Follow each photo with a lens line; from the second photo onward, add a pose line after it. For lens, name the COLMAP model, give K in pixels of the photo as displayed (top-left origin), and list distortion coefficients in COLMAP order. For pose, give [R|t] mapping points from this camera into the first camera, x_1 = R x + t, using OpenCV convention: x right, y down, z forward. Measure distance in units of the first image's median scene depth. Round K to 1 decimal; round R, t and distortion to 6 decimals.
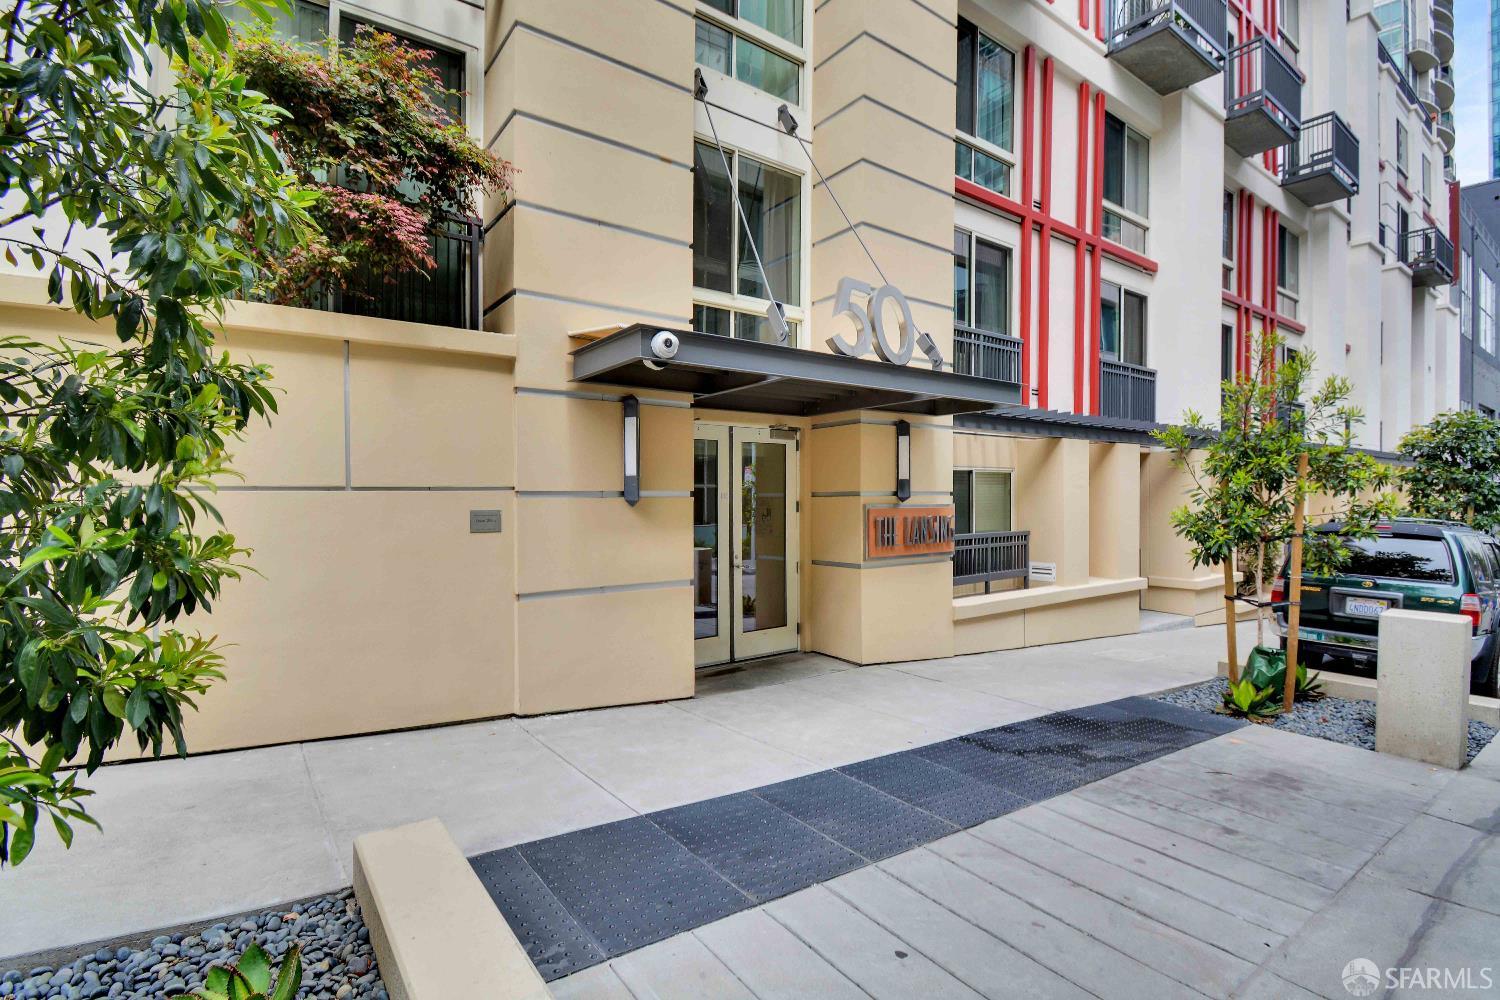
lens RADIAL K [[688.8, 0, 749.3], [0, 688.8, 480.4], [0, 0, 1]] dist [0.011728, -0.015502]
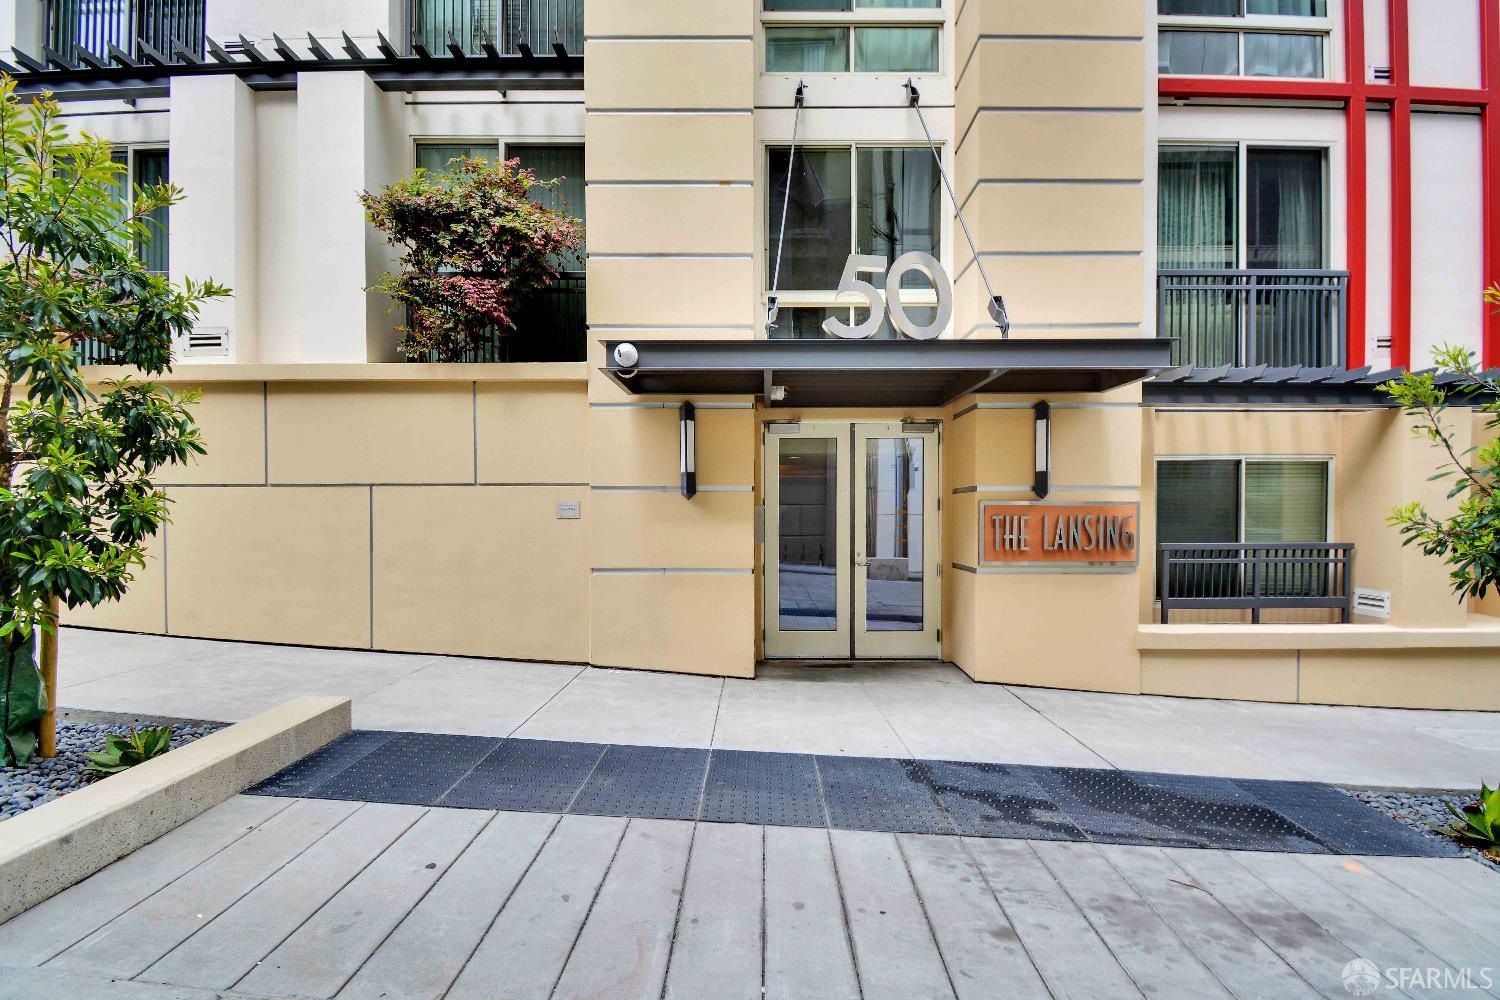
lens RADIAL K [[668.0, 0, 766.6], [0, 668.0, 499.5], [0, 0, 1]] dist [0.015359, -0.023037]
pose [[0.806801, -0.005262, -0.590799, 0.515338], [0.010869, 0.999923, 0.005937, 0.028720], [0.590723, -0.011211, 0.806797, 0.168383]]
